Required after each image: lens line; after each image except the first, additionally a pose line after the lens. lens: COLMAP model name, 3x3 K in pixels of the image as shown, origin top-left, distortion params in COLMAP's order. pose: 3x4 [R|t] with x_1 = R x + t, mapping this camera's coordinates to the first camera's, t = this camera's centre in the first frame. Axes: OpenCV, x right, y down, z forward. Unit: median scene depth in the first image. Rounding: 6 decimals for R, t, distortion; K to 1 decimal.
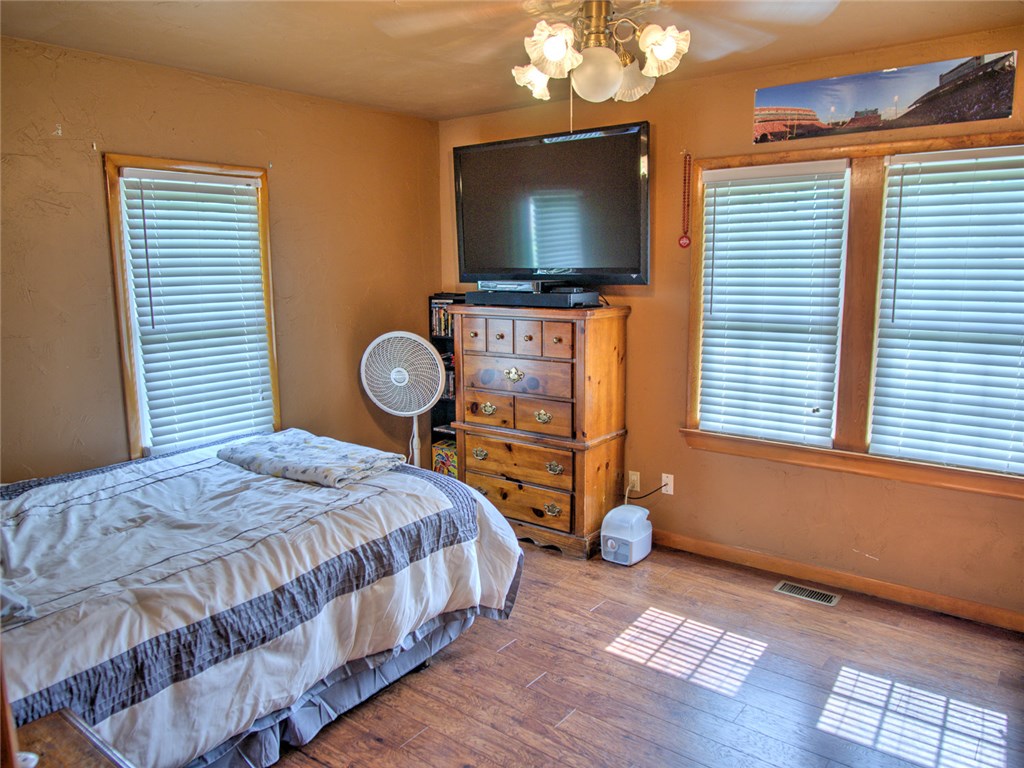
lens RADIAL K [[737.7, 0, 511.9], [0, 737.7, 381.1], [0, 0, 1]] dist [-0.035980, -0.001643]
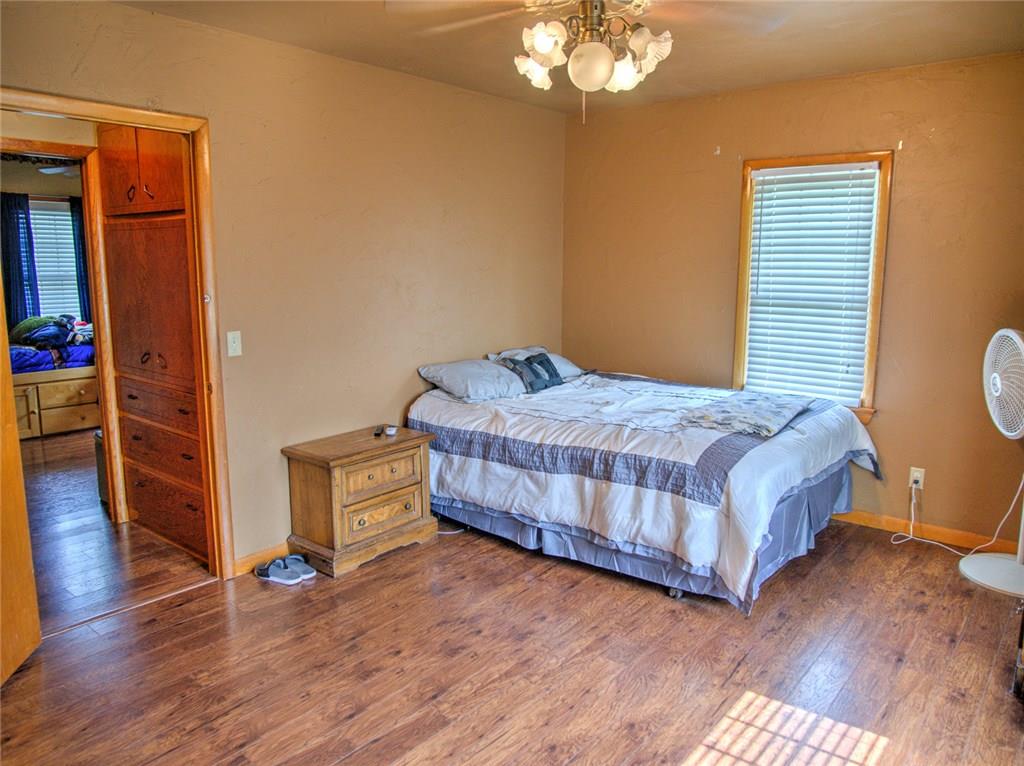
lens RADIAL K [[737.7, 0, 513.3], [0, 737.7, 385.8], [0, 0, 1]] dist [-0.035980, -0.001643]
pose [[-0.032645, 0.180425, -0.983047, 1.092833], [-0.160609, 0.969842, 0.183335, -0.110862], [0.986478, 0.163871, -0.002683, 0.811001]]
